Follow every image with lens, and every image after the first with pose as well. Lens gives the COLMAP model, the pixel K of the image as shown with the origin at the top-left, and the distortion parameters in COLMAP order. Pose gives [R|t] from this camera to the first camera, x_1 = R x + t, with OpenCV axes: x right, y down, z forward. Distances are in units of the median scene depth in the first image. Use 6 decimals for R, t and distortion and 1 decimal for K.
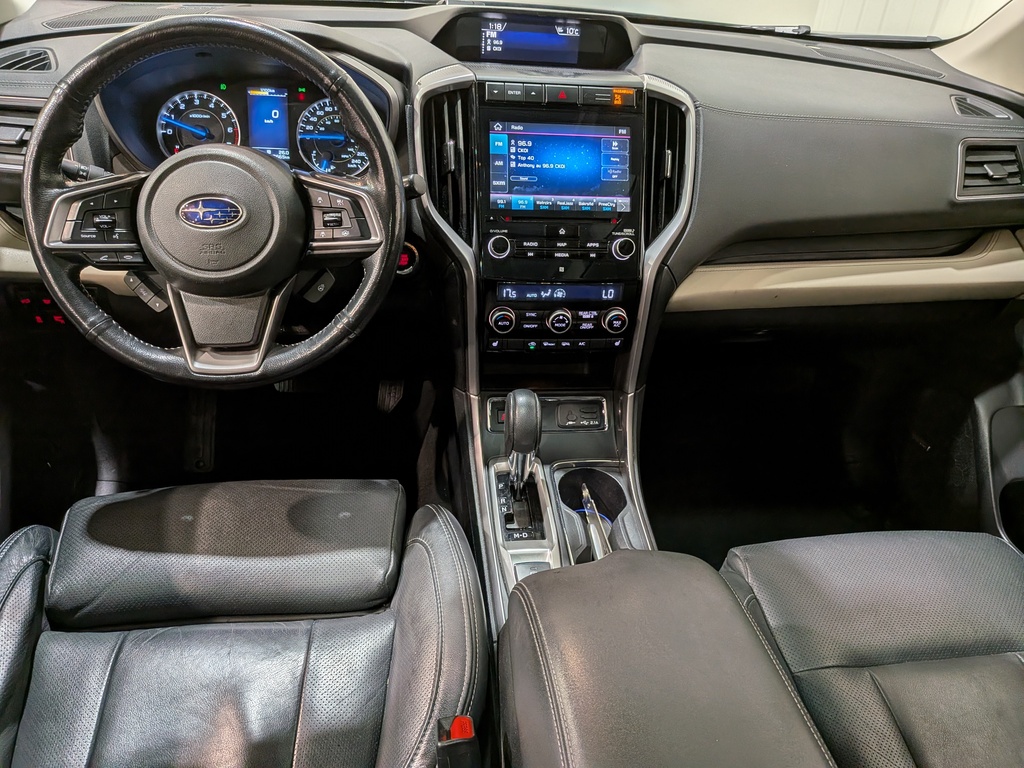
lens RADIAL K [[746.8, 0, 519.3], [0, 746.8, 396.9], [0, 0, 1]] dist [0.055906, -0.102906]
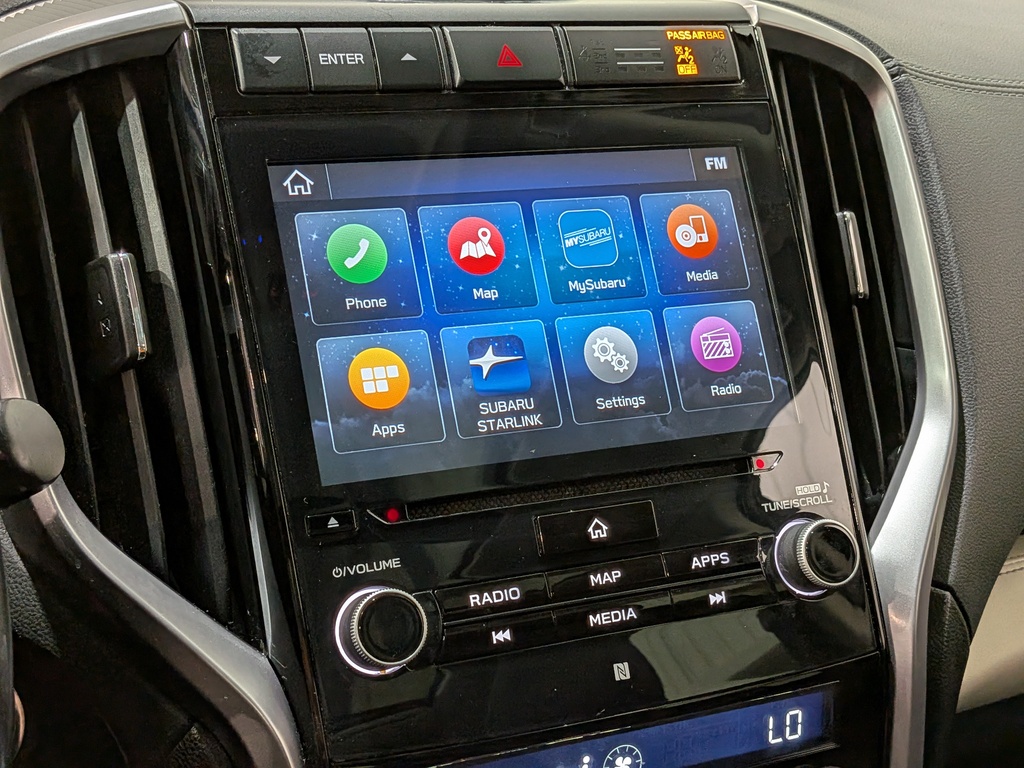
lens RADIAL K [[1471.9, 0, 511.7], [0, 1471.9, 420.6], [0, 0, 1]] dist [0.087910, 0.000000]
pose [[0.957510, -0.132242, 0.256293, -0.098290], [0.186506, 0.961771, -0.200530, -0.157455], [-0.219977, 0.239810, 0.945569, 0.500455]]
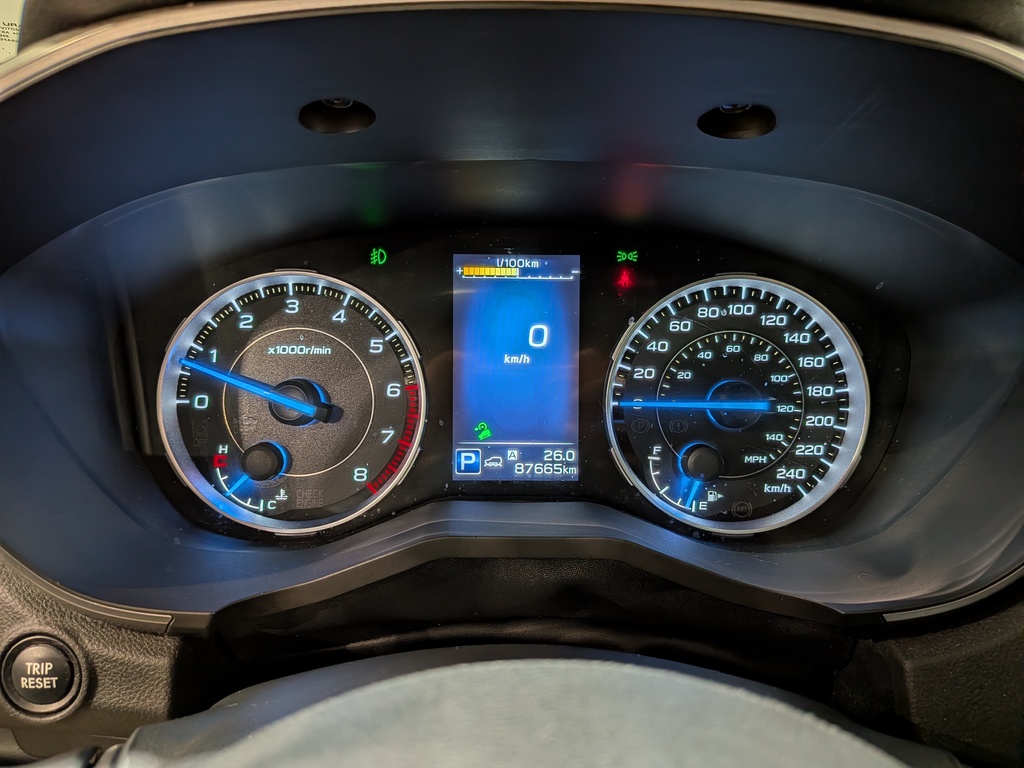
lens RADIAL K [[765.5, 0, 501.6], [0, 765.5, 391.9], [0, 0, 1]] dist [0.049619, -0.002210]
pose [[0.992181, -0.018753, -0.123391, -0.320537], [-0.006738, 0.979159, -0.202986, -0.308807], [0.124626, 0.202230, 0.971376, 0.745988]]
